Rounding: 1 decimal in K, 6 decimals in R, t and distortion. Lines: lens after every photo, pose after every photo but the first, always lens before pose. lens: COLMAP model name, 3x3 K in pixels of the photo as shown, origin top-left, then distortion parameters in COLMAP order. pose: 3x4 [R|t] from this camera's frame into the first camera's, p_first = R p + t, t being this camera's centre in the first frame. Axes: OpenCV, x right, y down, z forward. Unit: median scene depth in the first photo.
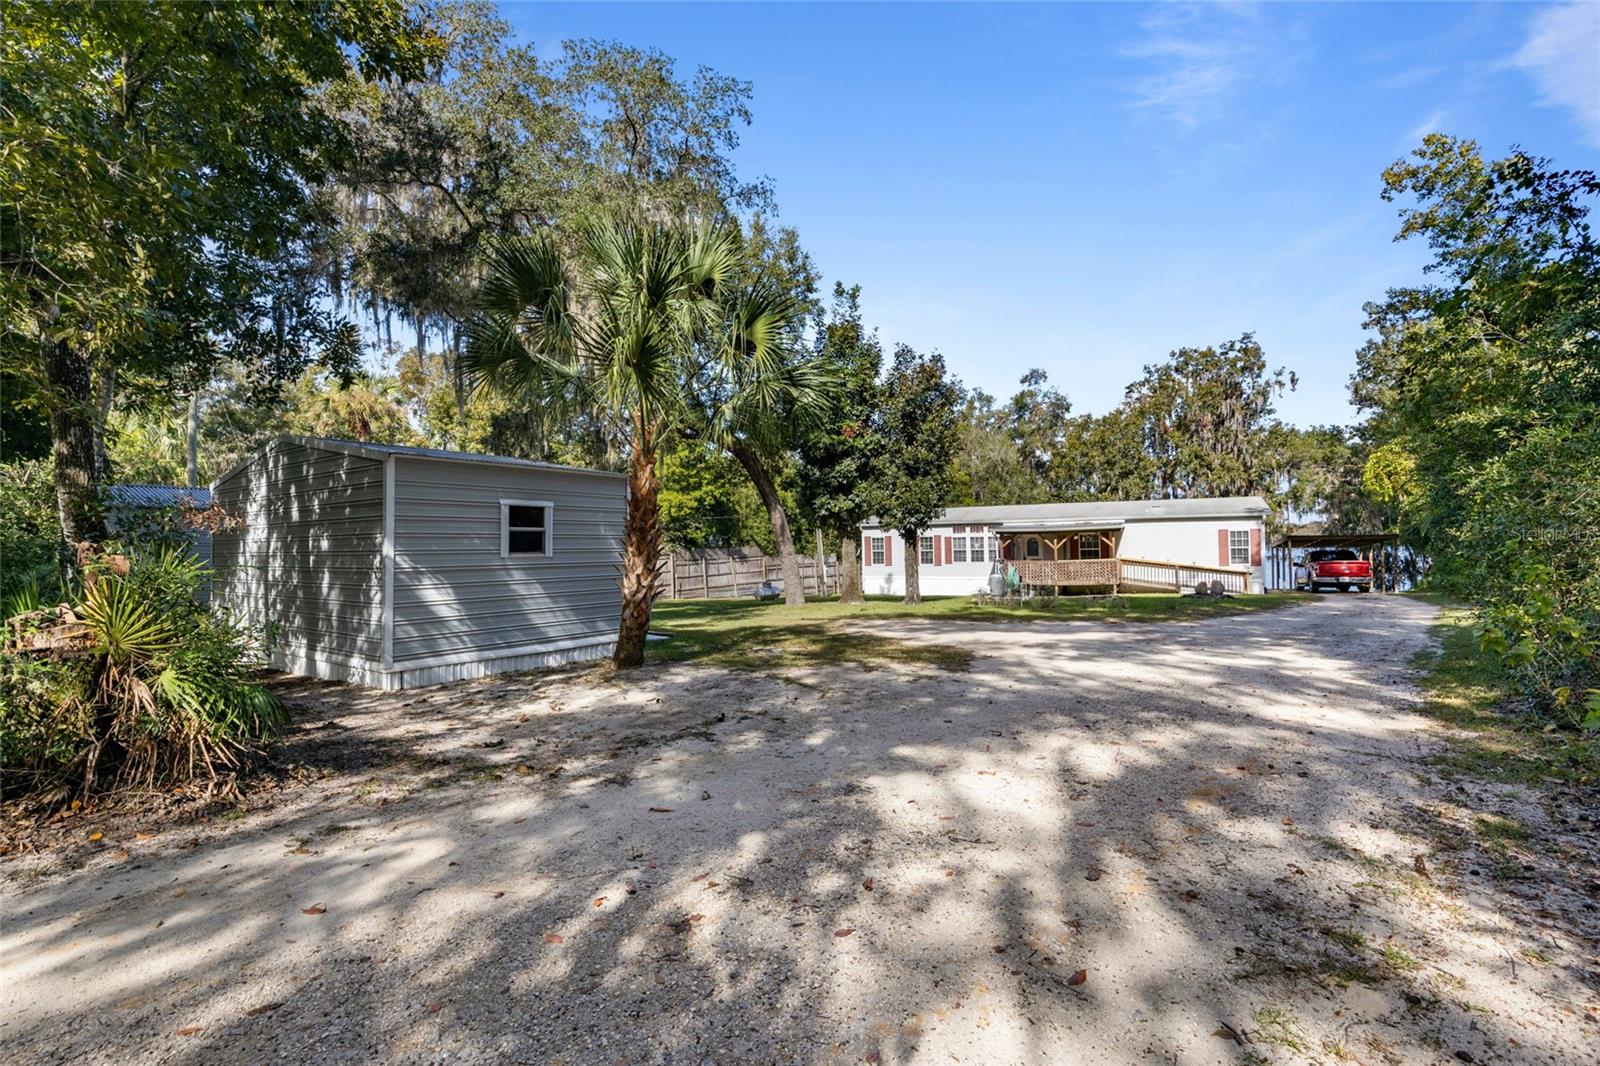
lens RADIAL K [[739.9, 0, 800.0], [0, 739.9, 533.0], [0, 0, 1]] dist [0.002964, 0.000282]
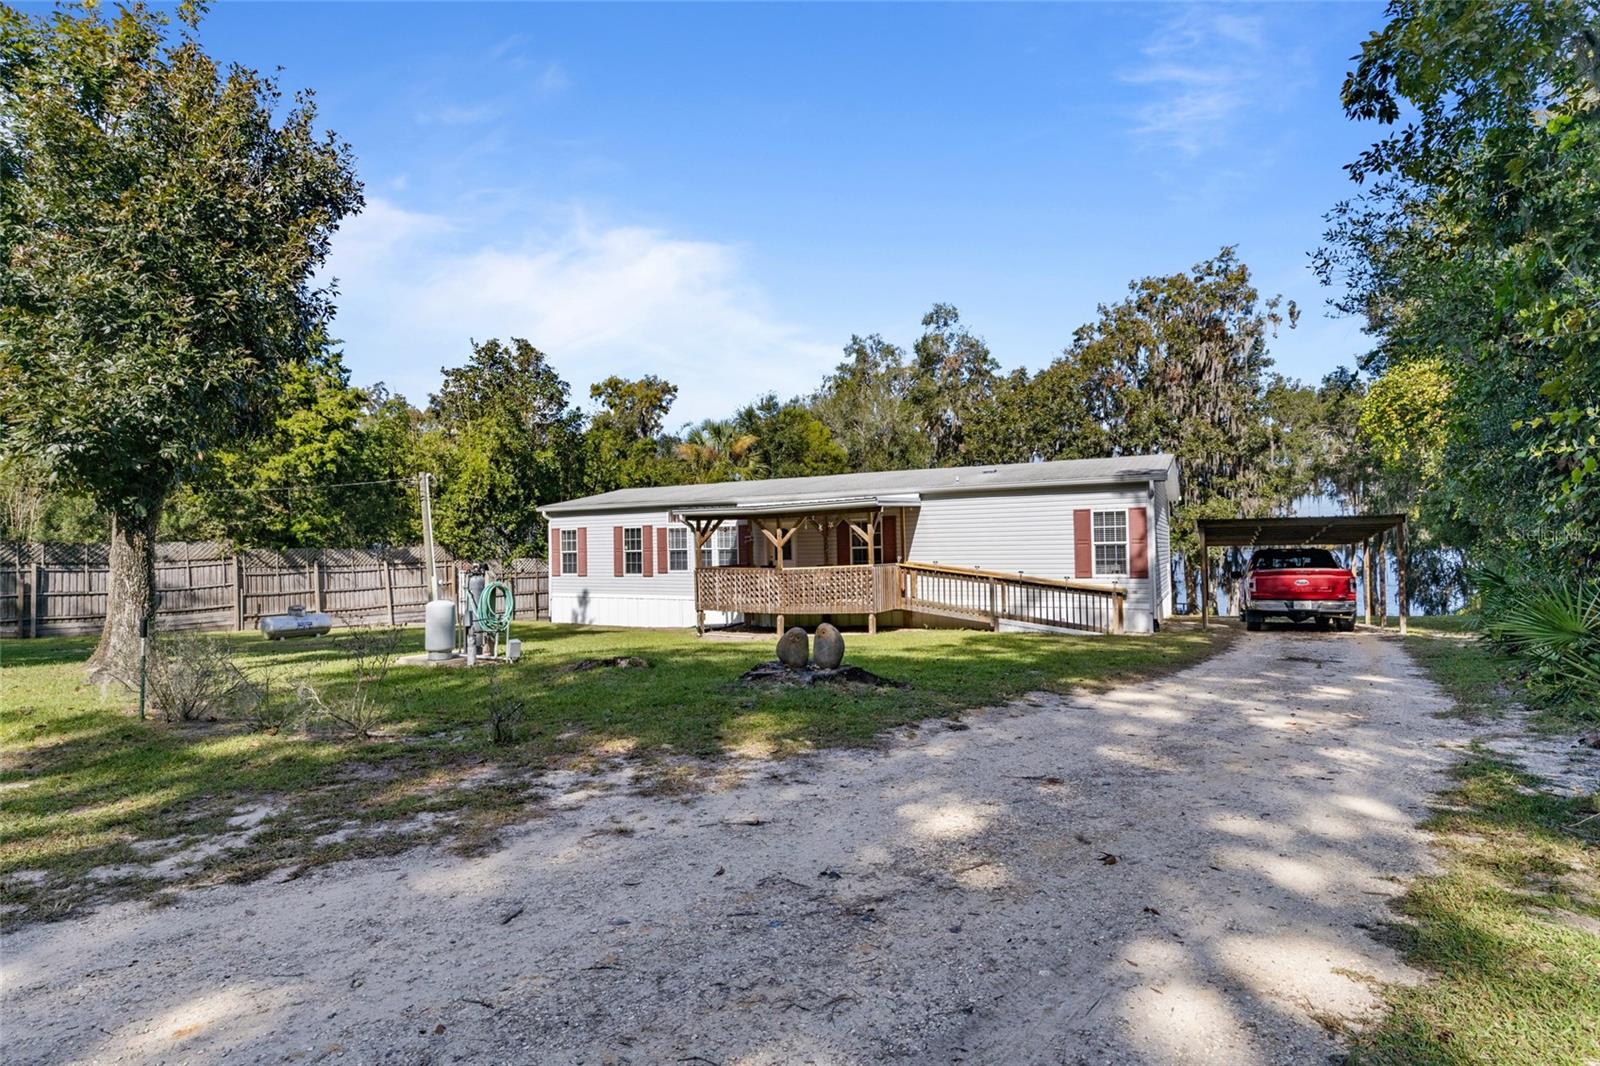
lens RADIAL K [[795.3, 0, 800.0], [0, 795.3, 533.0], [0, 0, 1]] dist [-0.002380, -0.000285]
pose [[0.999848, -0.000678, -0.017418, 0.206834], [0.000591, 0.999987, -0.005041, 0.008056], [0.017421, 0.005030, 0.999836, 0.232295]]
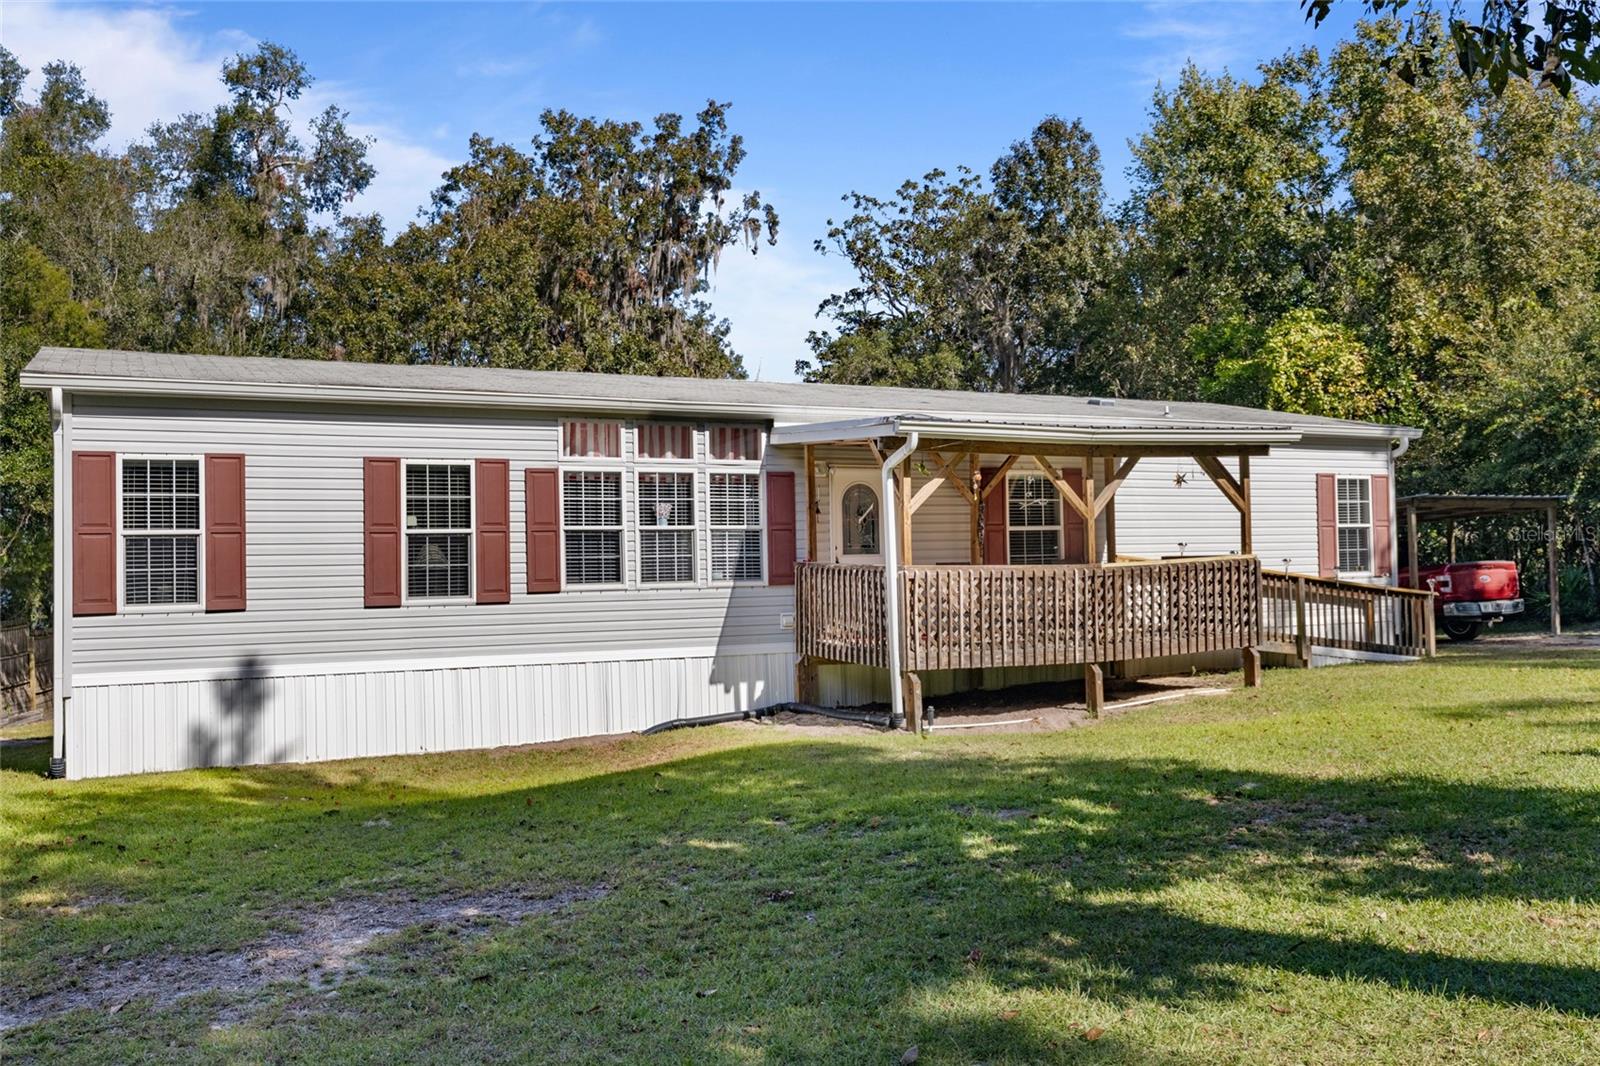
lens RADIAL K [[1338.8, 0, 800.0], [0, 1338.8, 533.0], [0, 0, 1]] dist [0.002679, 0.006322]
pose [[0.591934, 0.018766, 0.805768, -0.045387], [-0.004594, 0.999791, -0.019910, 0.020183], [-0.805973, 0.008084, 0.591897, 0.454115]]
